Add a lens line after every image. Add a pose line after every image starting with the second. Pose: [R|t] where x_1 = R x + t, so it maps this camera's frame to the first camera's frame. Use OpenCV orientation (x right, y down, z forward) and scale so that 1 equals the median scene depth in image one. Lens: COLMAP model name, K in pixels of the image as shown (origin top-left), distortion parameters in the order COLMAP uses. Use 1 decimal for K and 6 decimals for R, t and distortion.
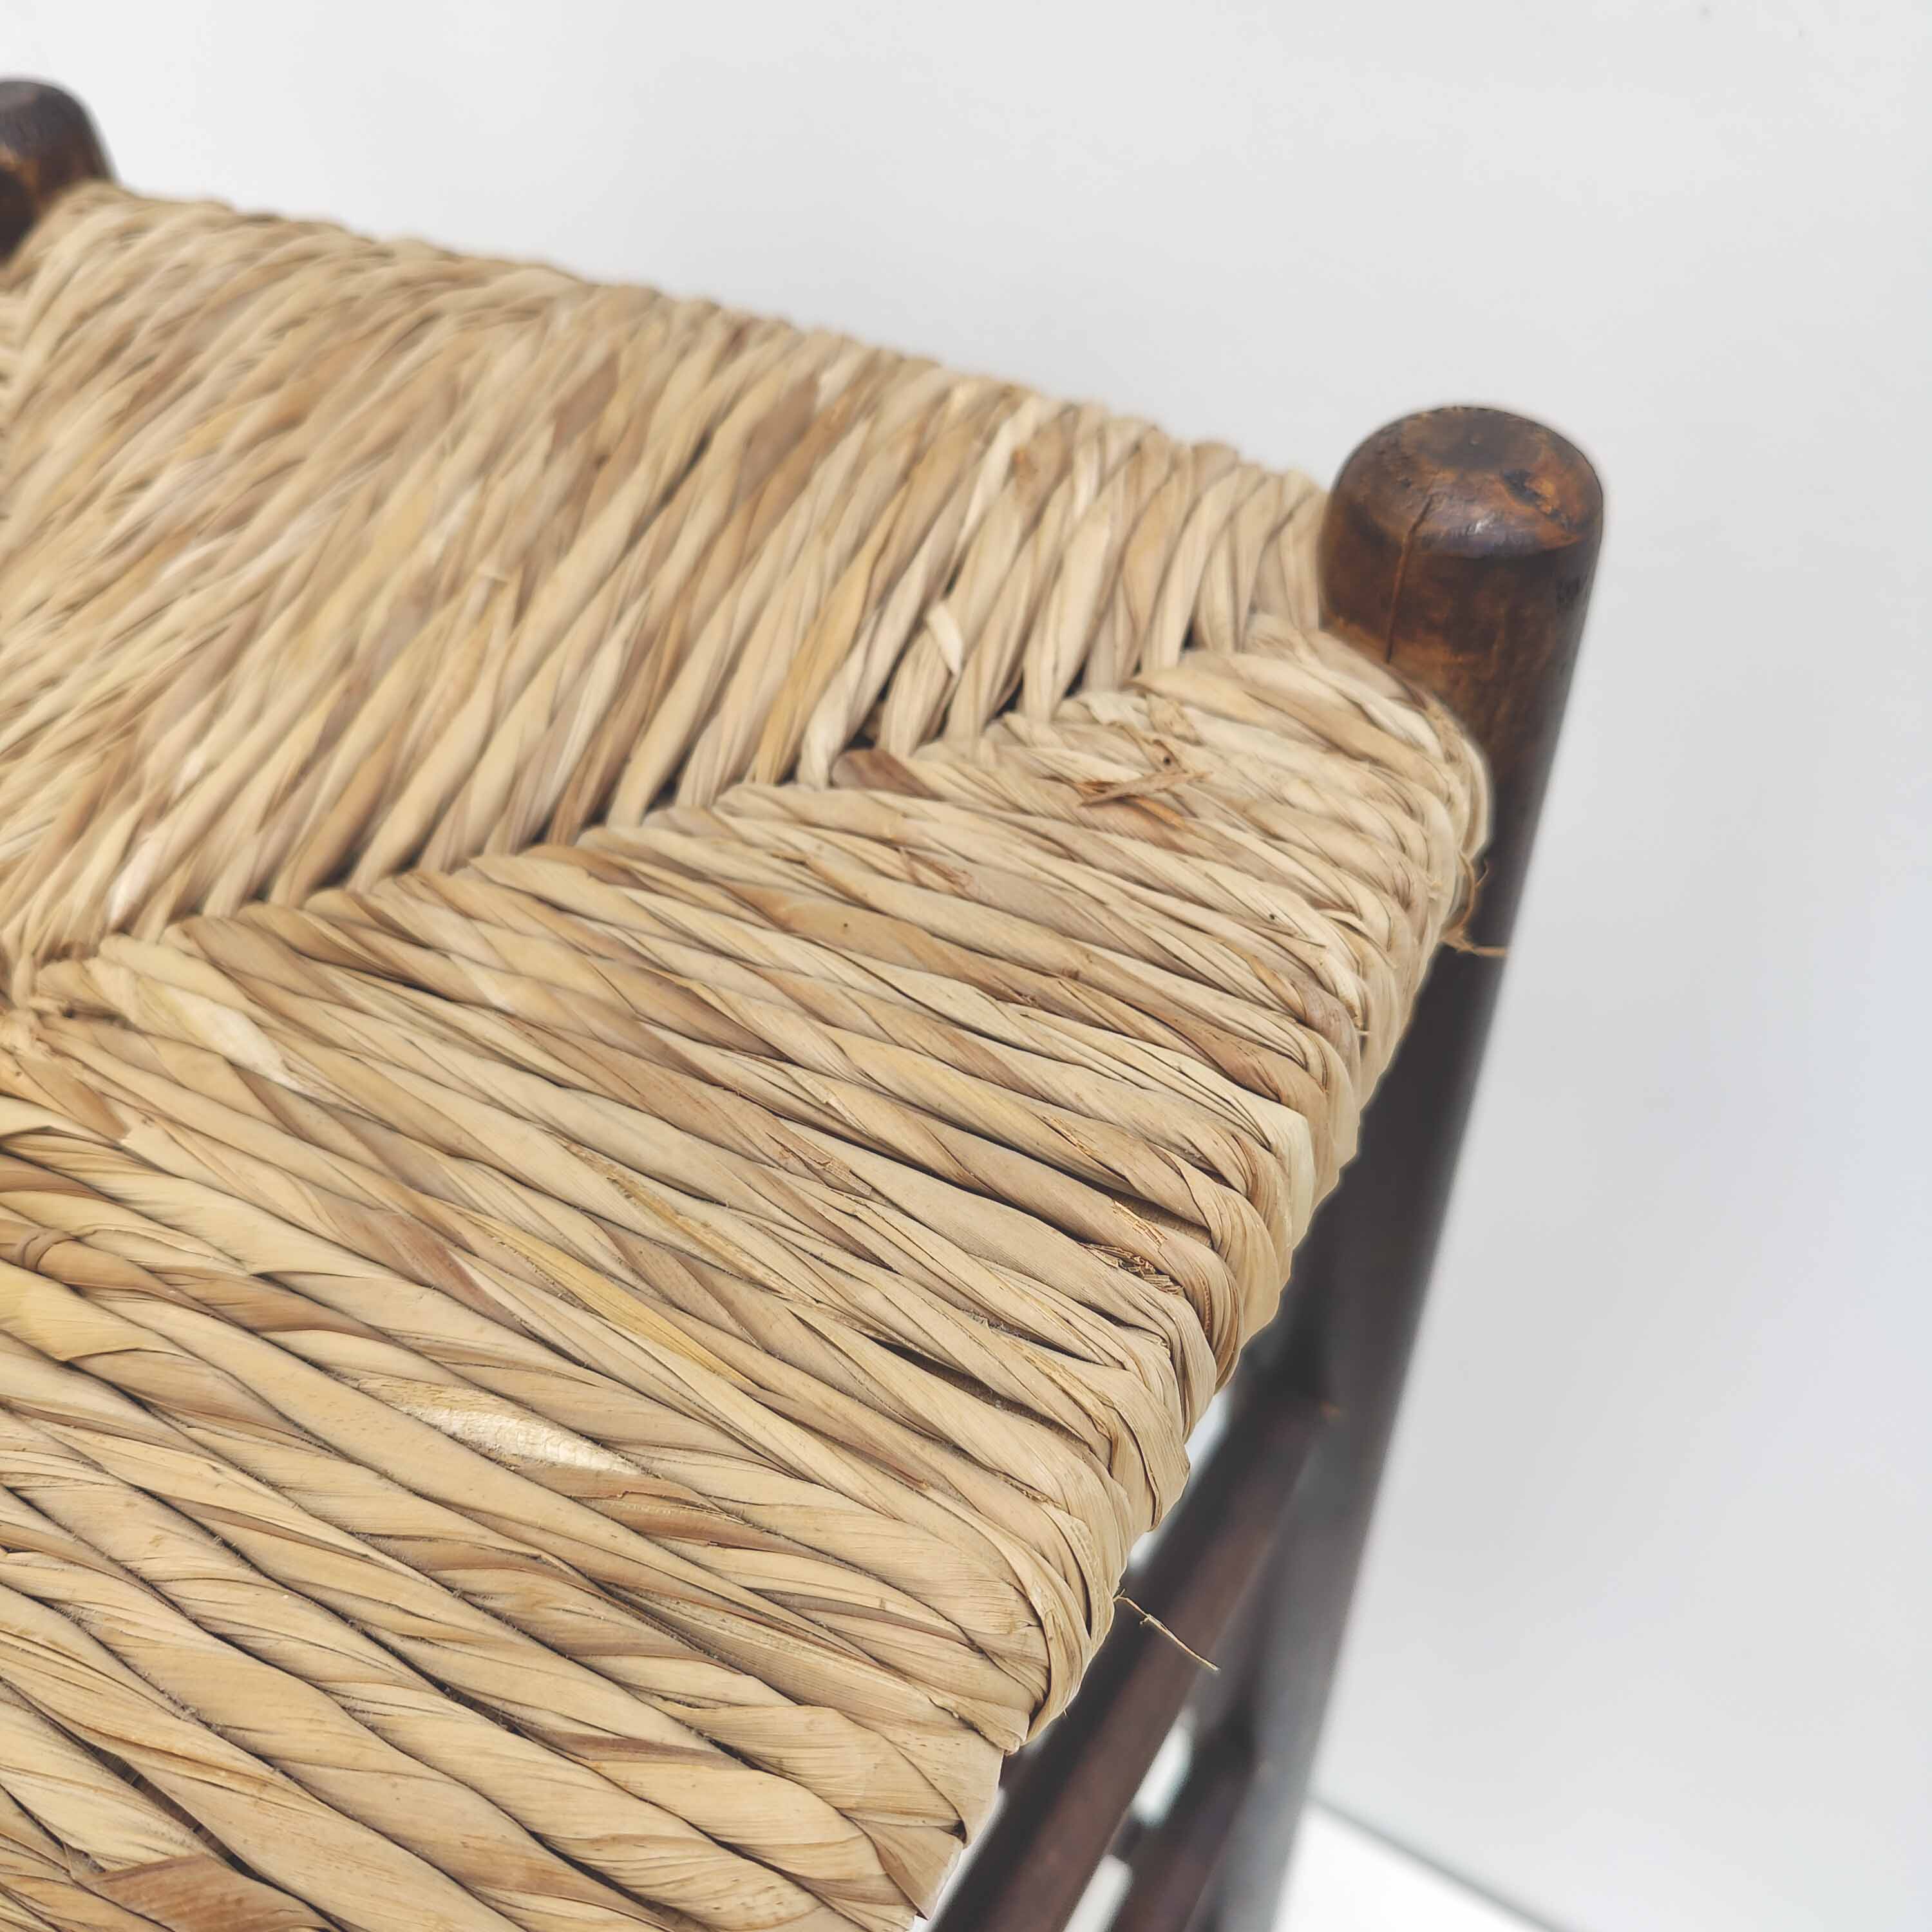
lens RADIAL K [[2017.8, 0, 966.5], [0, 2017.8, 879.4], [0, 0, 1]] dist [-0.102937, 0.175823]
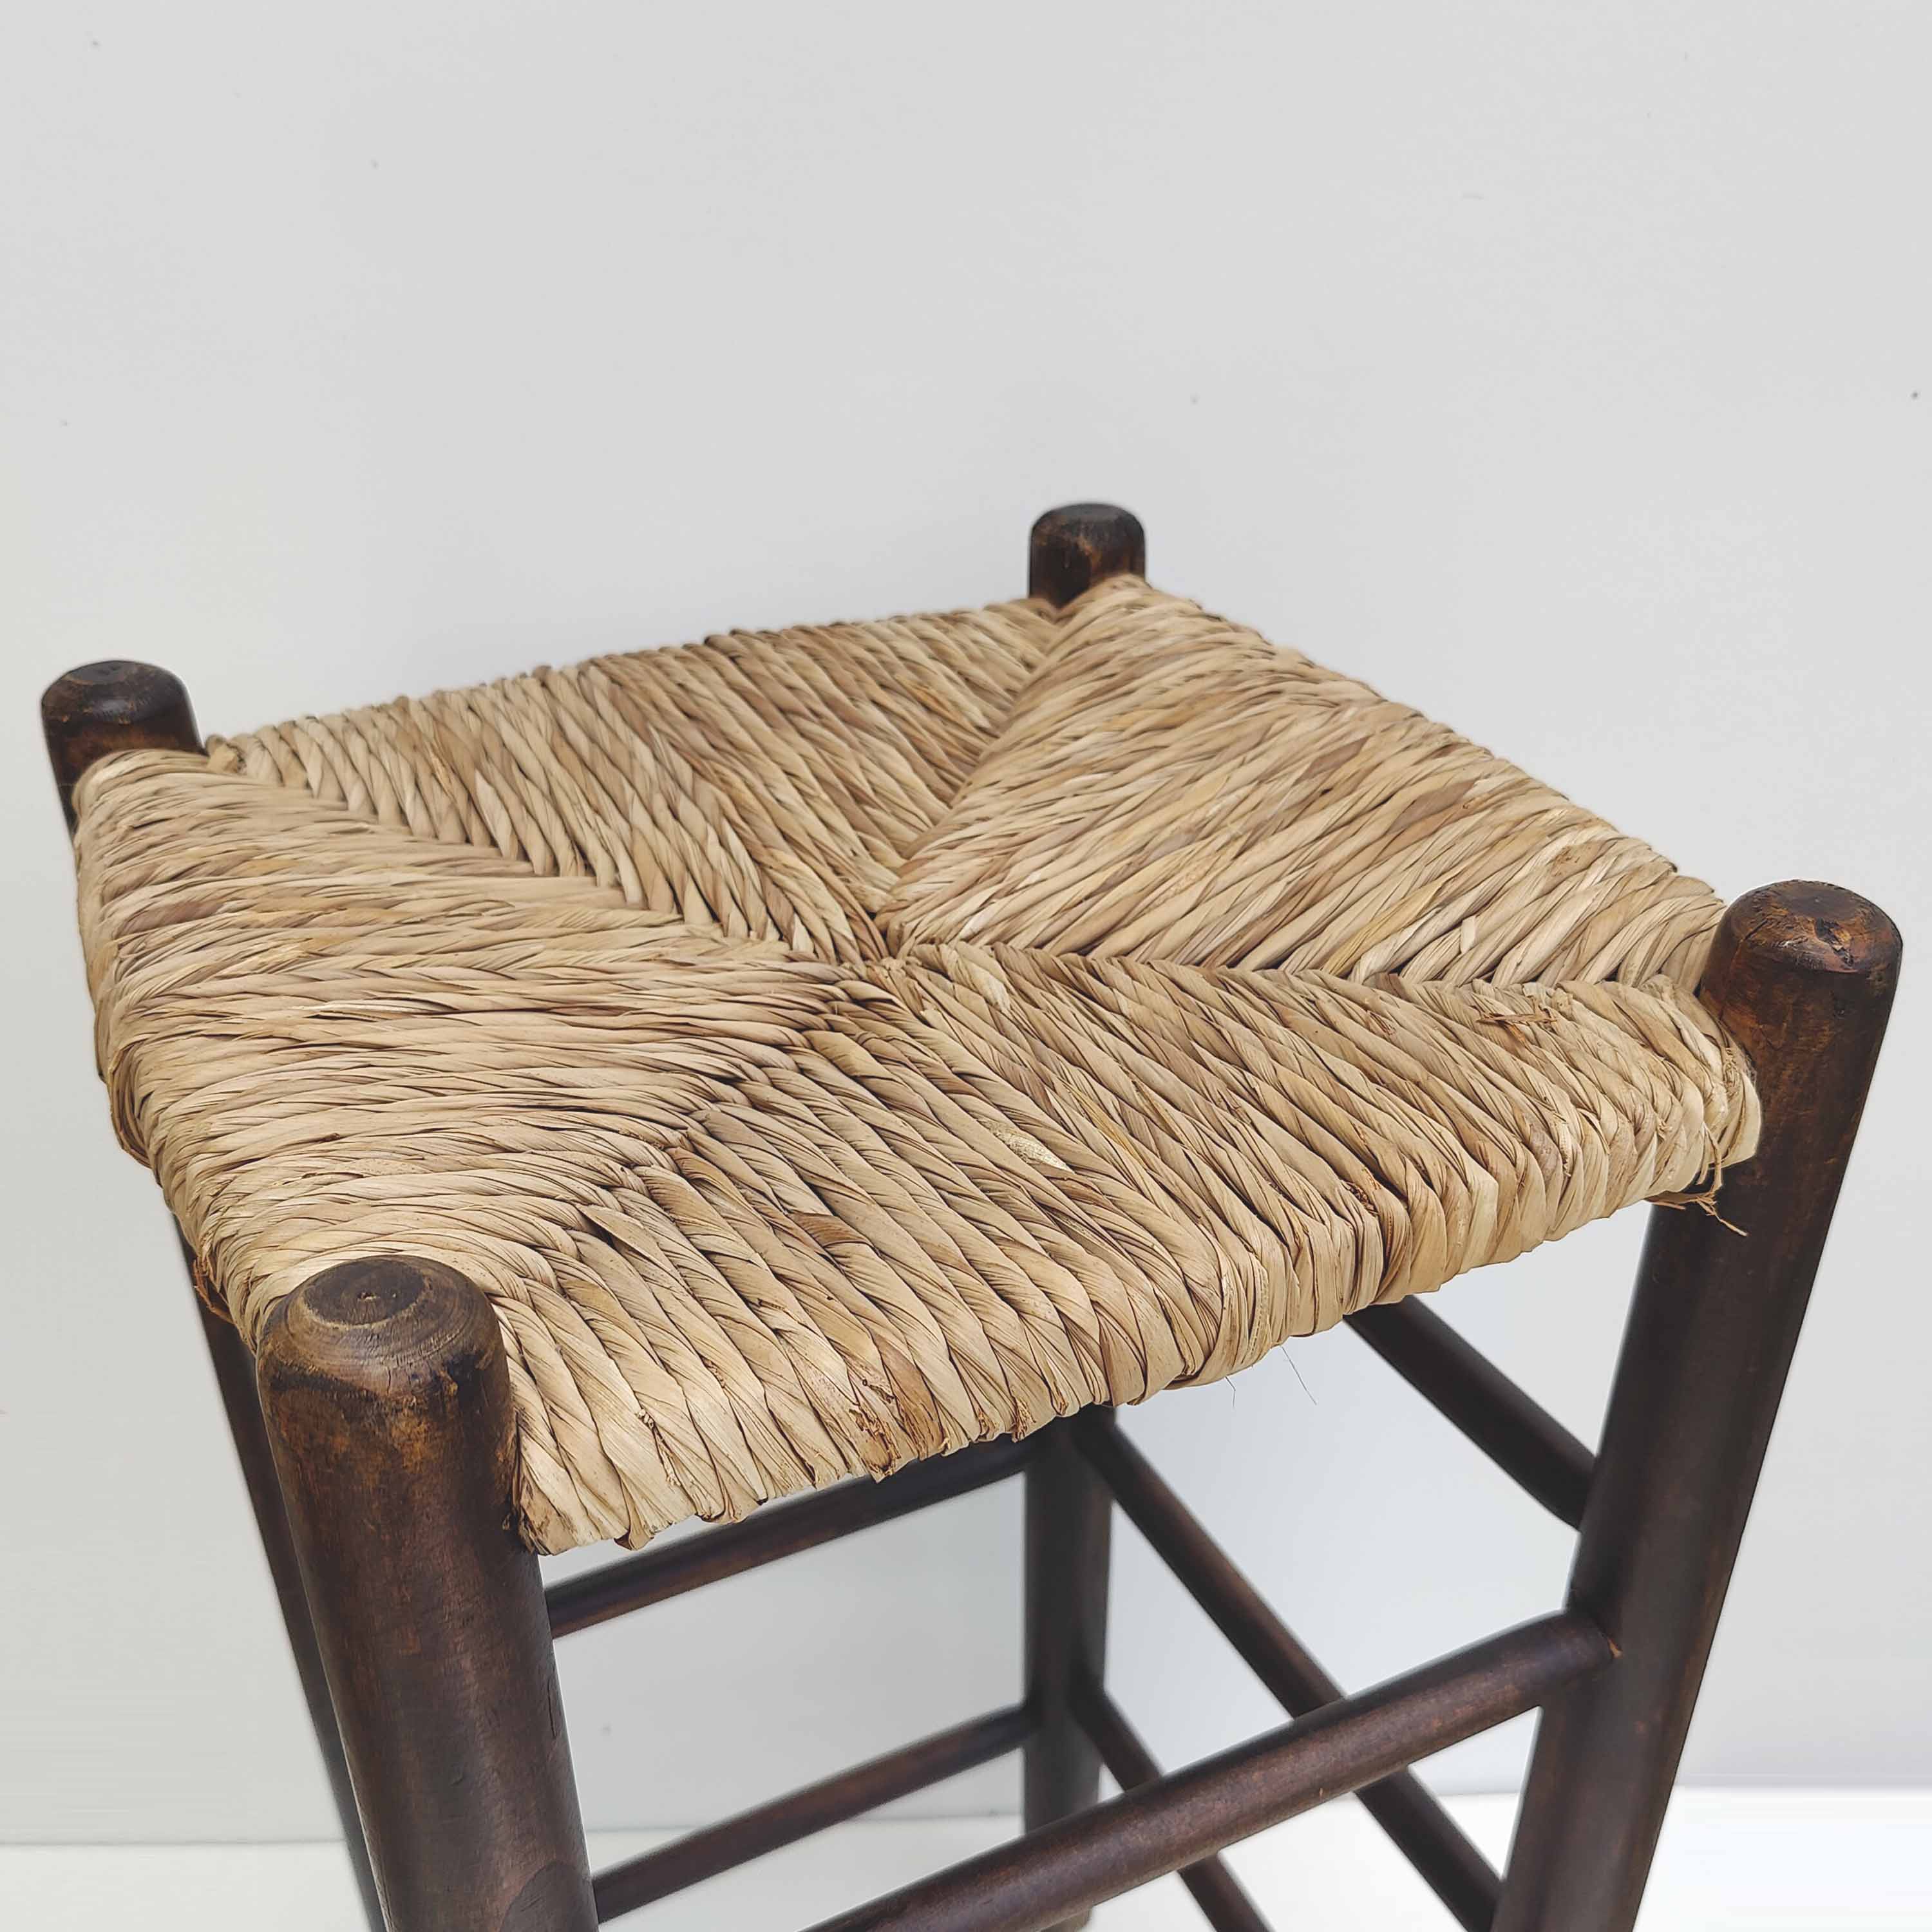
lens RADIAL K [[2027.8, 0, 966.0], [0, 2027.8, 966.0], [0, 0, 1]] dist [0.004188, 0.015364]
pose [[0.848114, 0.301828, -0.435435, 0.377201], [-0.381374, 0.918290, -0.106292, 0.238986], [0.367773, 0.256211, 0.893923, -0.622727]]
